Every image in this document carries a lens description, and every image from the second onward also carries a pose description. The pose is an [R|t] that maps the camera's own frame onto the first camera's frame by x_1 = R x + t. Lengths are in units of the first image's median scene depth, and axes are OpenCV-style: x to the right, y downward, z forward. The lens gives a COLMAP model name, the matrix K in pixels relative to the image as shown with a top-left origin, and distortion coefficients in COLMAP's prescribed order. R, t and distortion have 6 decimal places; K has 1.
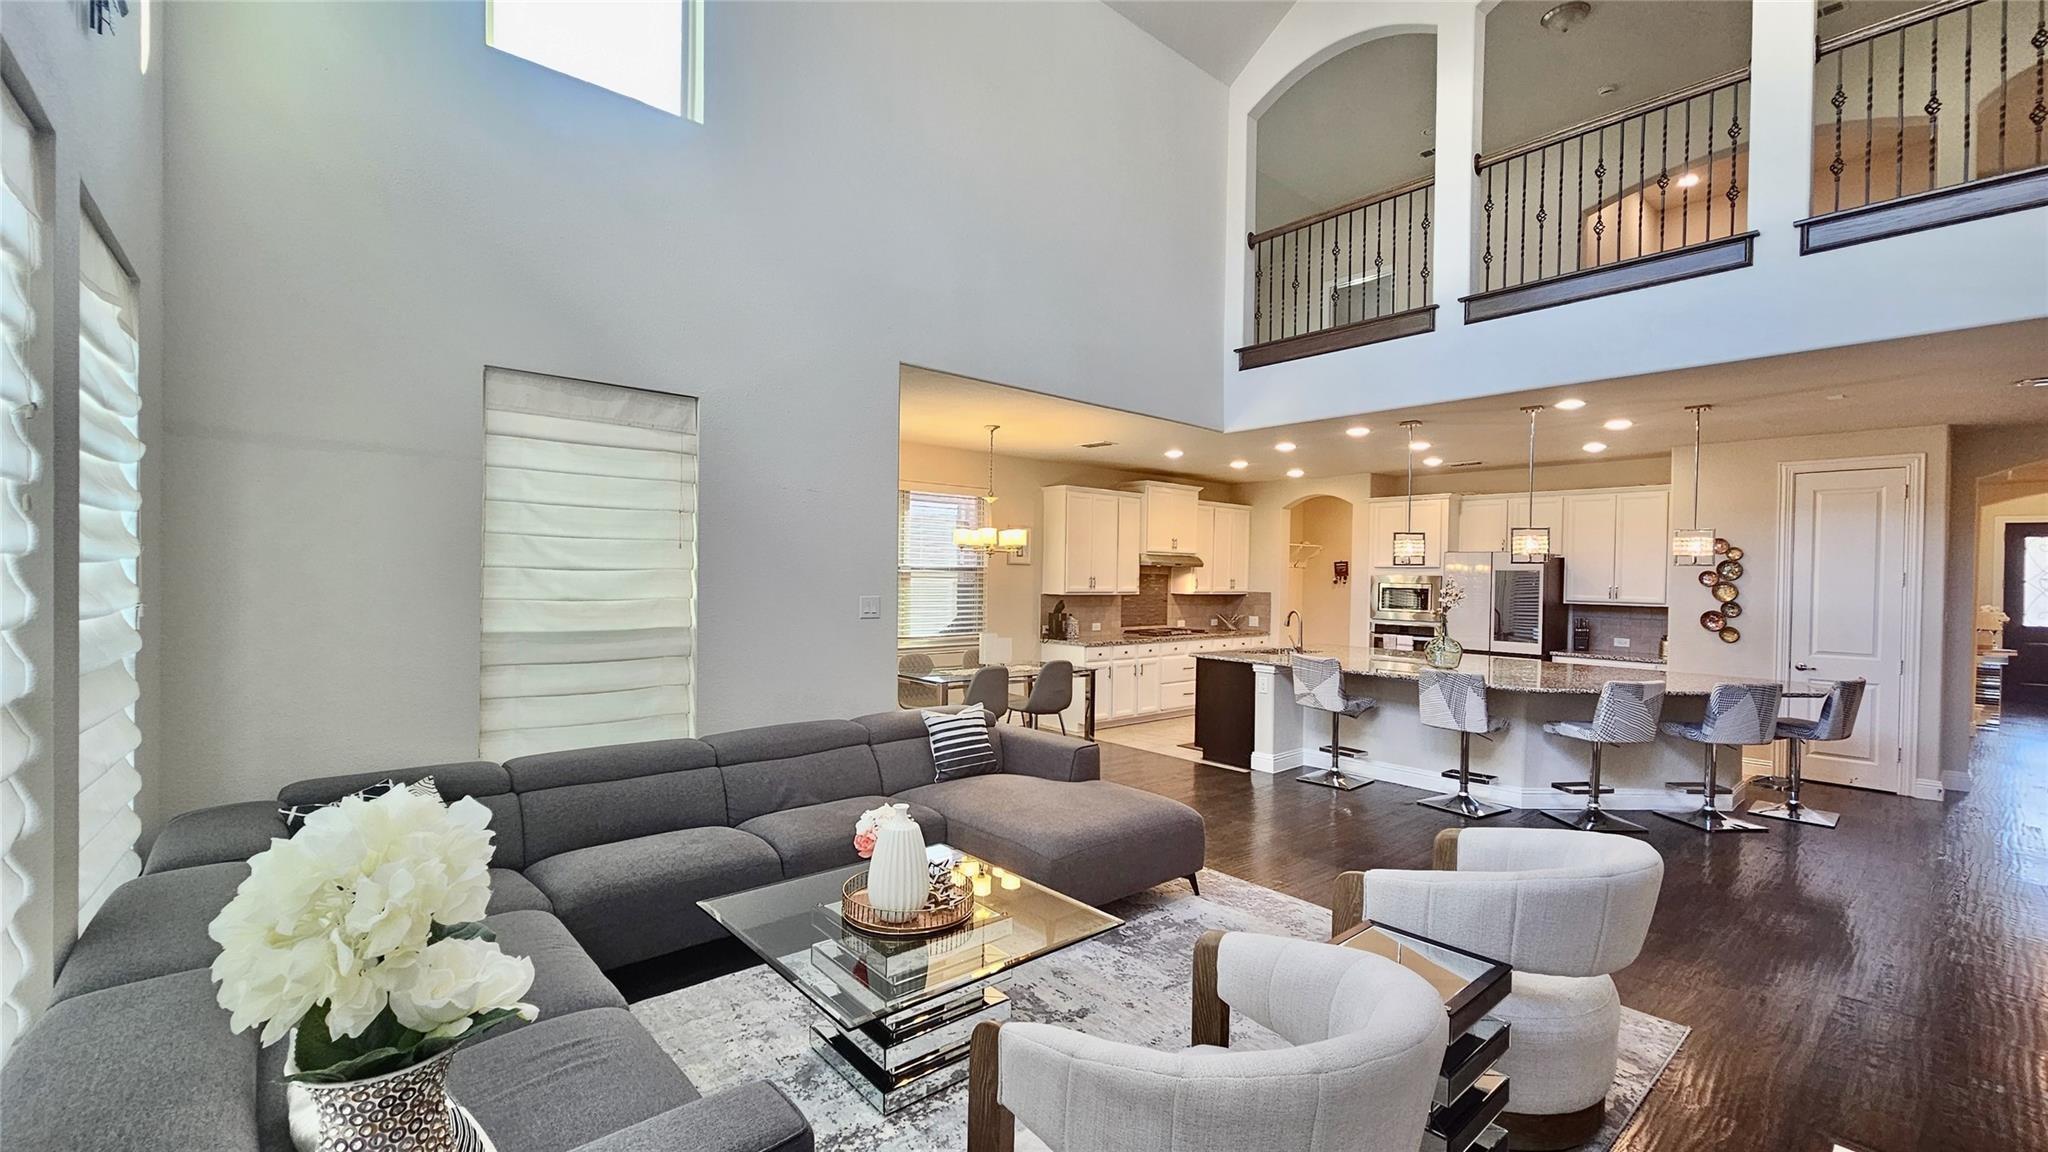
lens RADIAL K [[840.5, 0, 1019.6], [0, 840.5, 574.2], [0, 0, 1]] dist [0.000430, 0.000275]
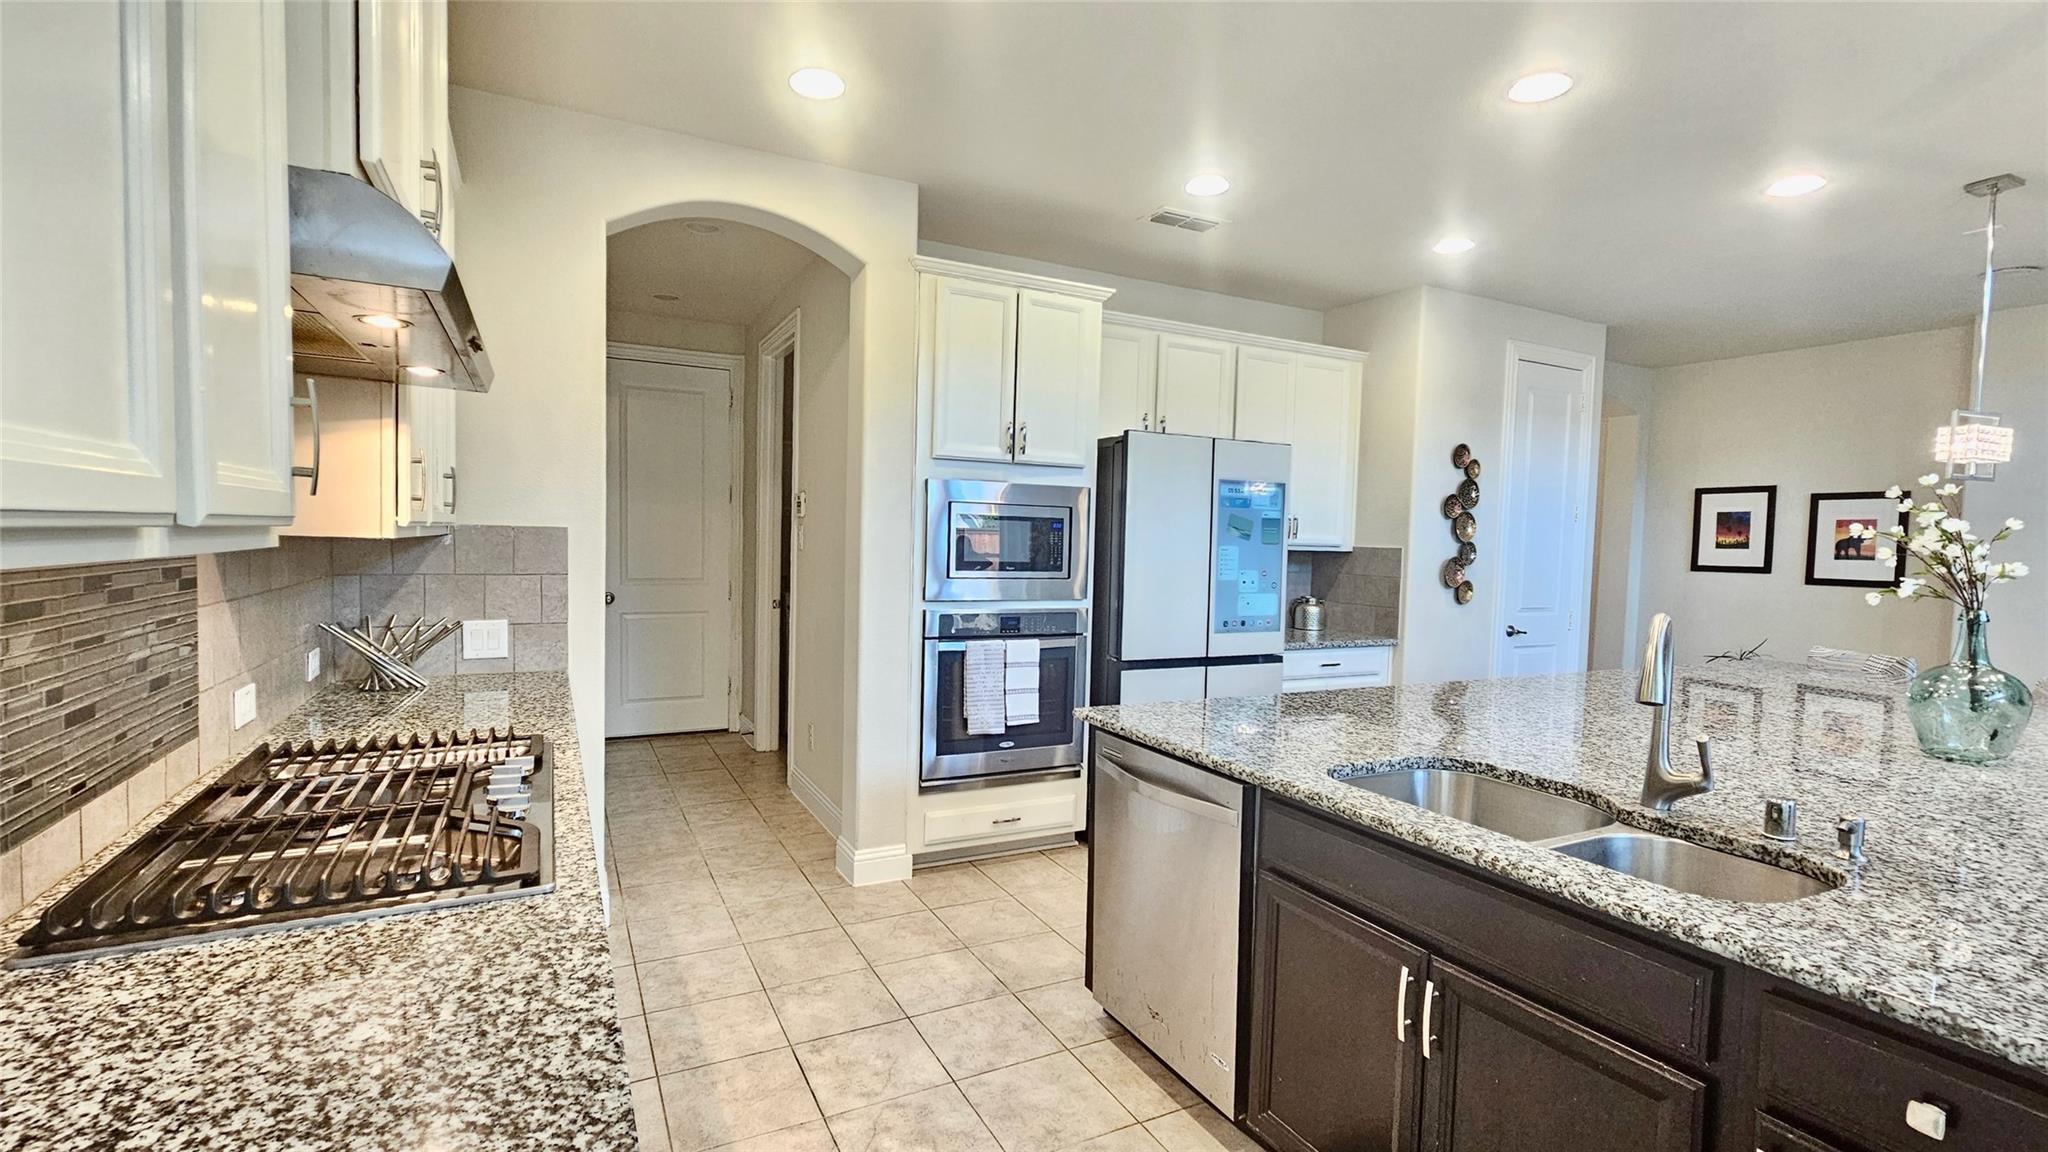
lens RADIAL K [[907.2, 0, 1019.9], [0, 907.2, 593.2], [0, 0, 1]] dist [-0.000164, 0.000017]
pose [[0.235528, -0.070132, 0.969334, 0.062460], [-0.023571, 0.996687, 0.077838, 0.021754], [-0.971582, -0.041181, 0.233095, 1.020968]]
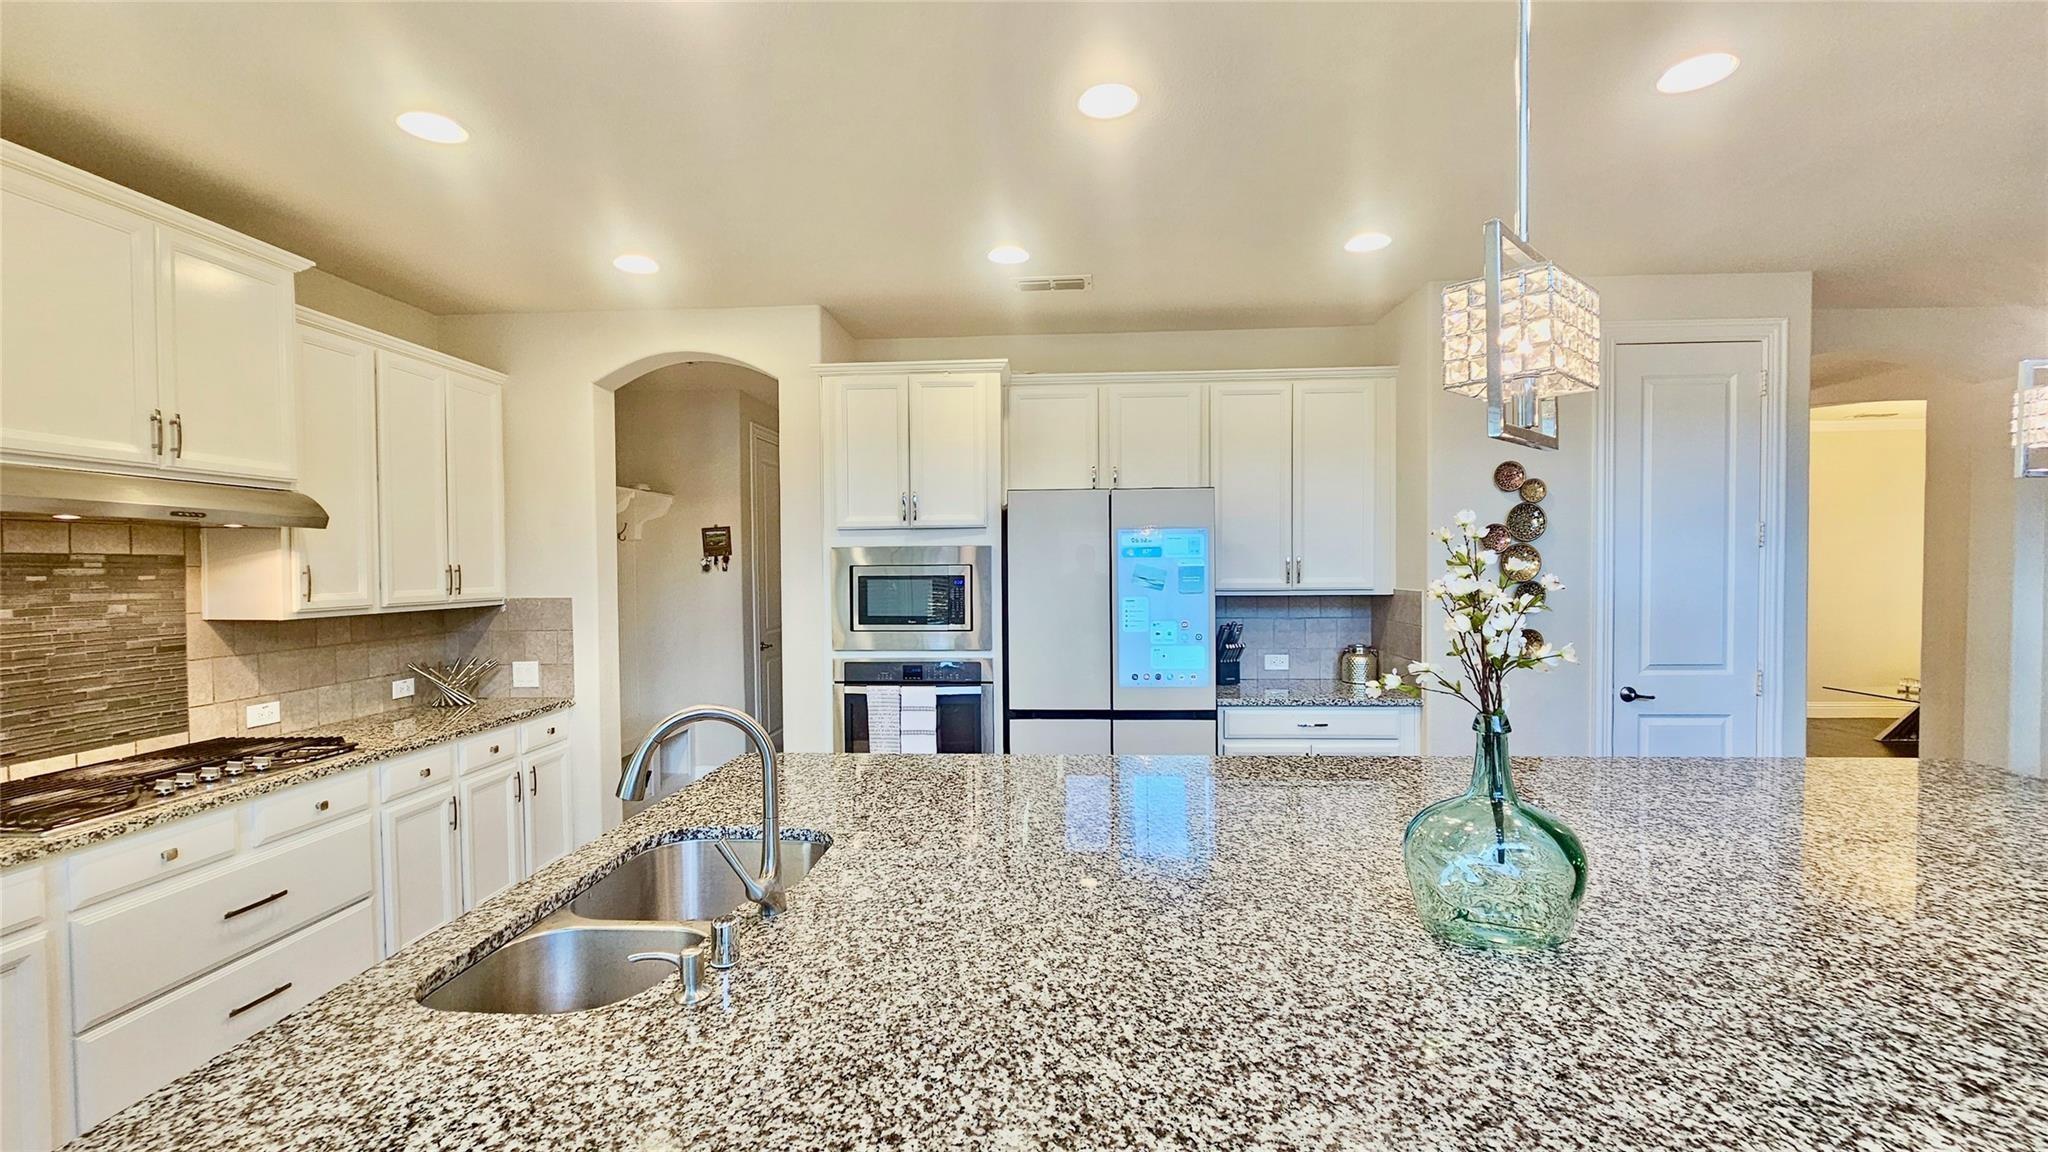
lens RADIAL K [[840.5, 0, 1024.5], [0, 840.5, 582.5], [0, 0, 1]] dist [0.000430, 0.000275]
pose [[0.698364, -0.038360, 0.714714, 0.216042], [0.020298, 0.999223, 0.033797, 0.007477], [-0.715455, -0.009096, 0.698599, 0.746931]]
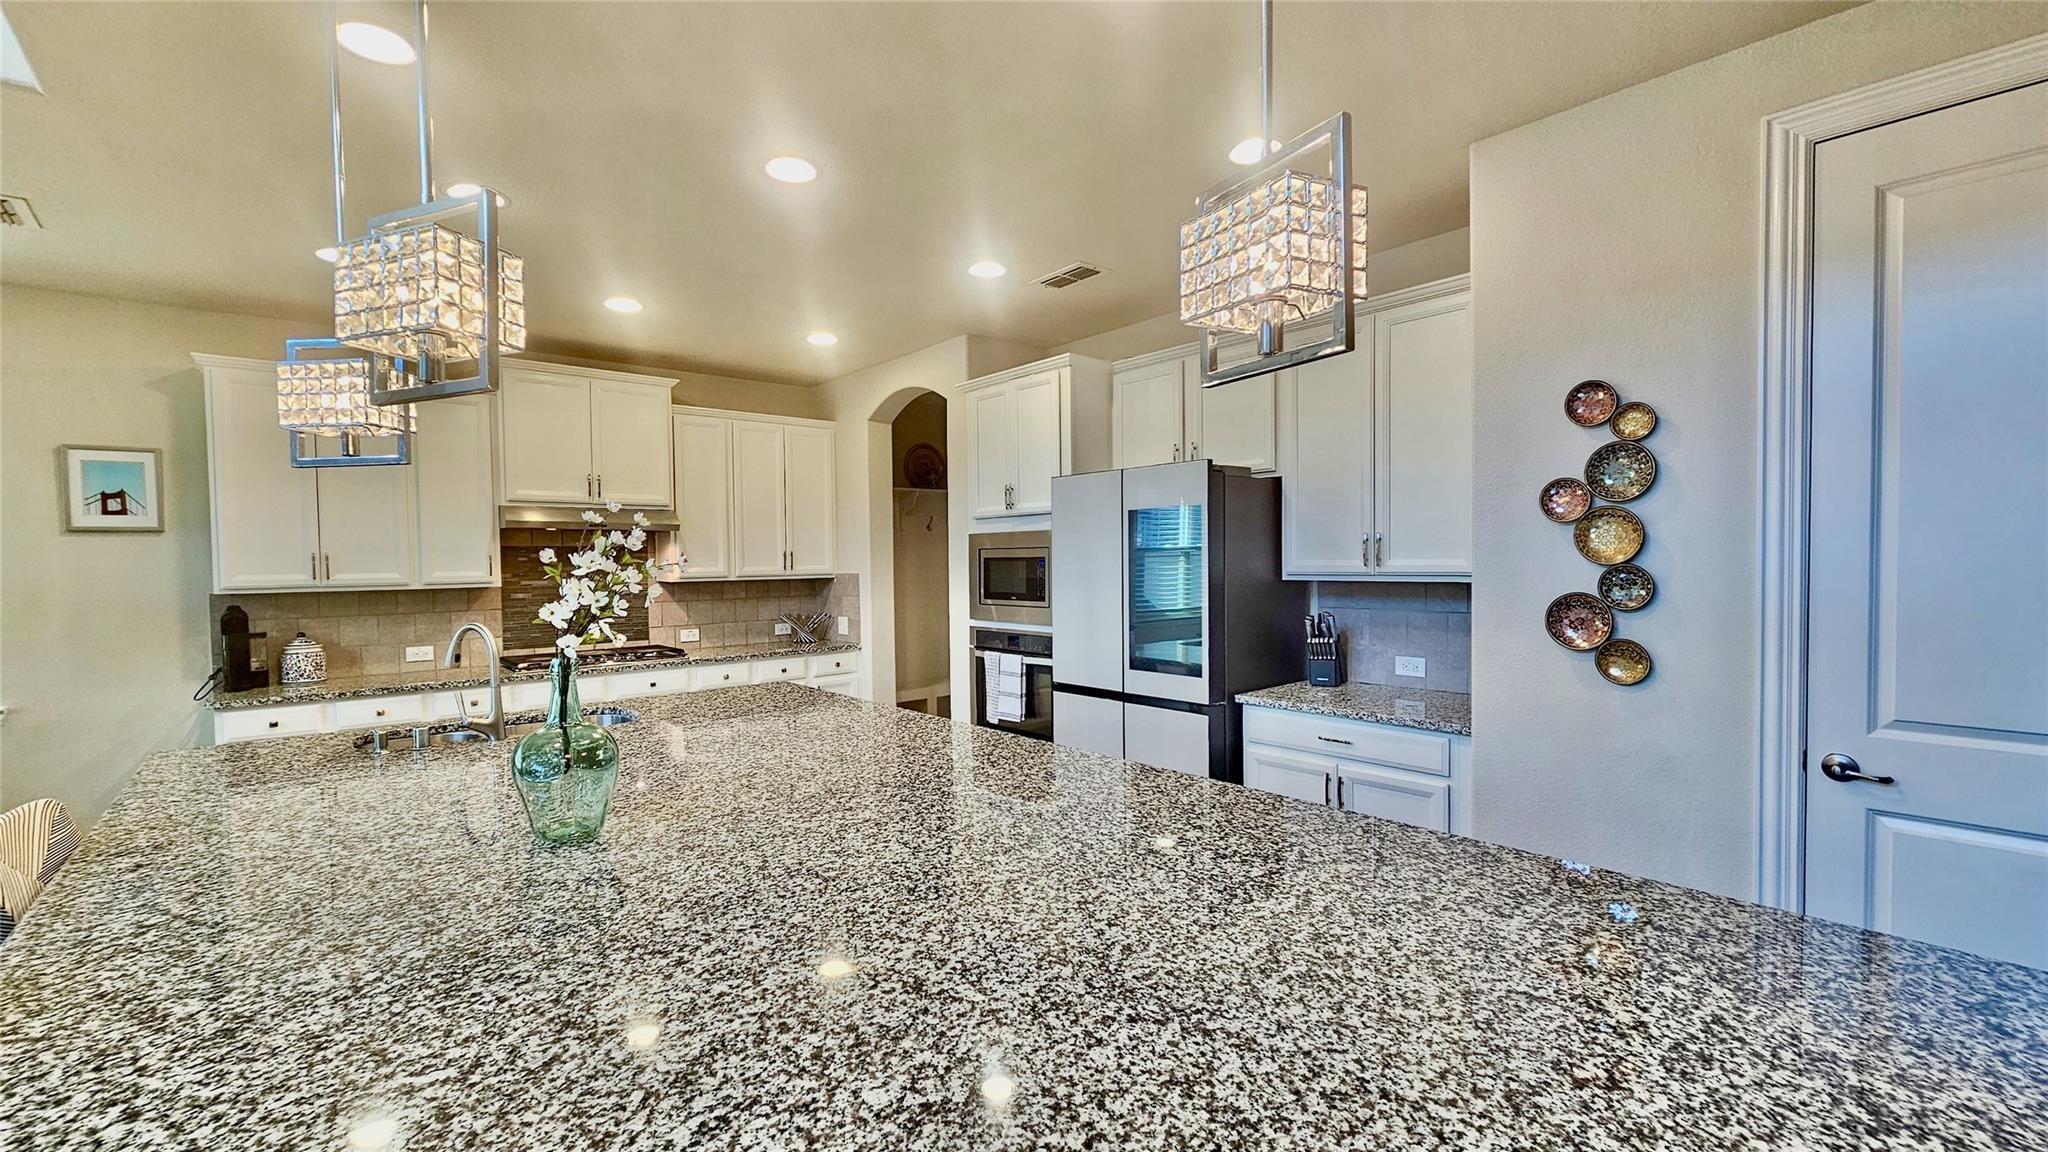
lens RADIAL K [[840.5, 0, 1021.4], [0, 840.5, 572.6], [0, 0, 1]] dist [0.000430, 0.000275]
pose [[0.999493, -0.031787, -0.001920, 0.526431], [0.031816, 0.999334, 0.017844, 0.019167], [0.001352, -0.017896, 0.999839, 0.577351]]
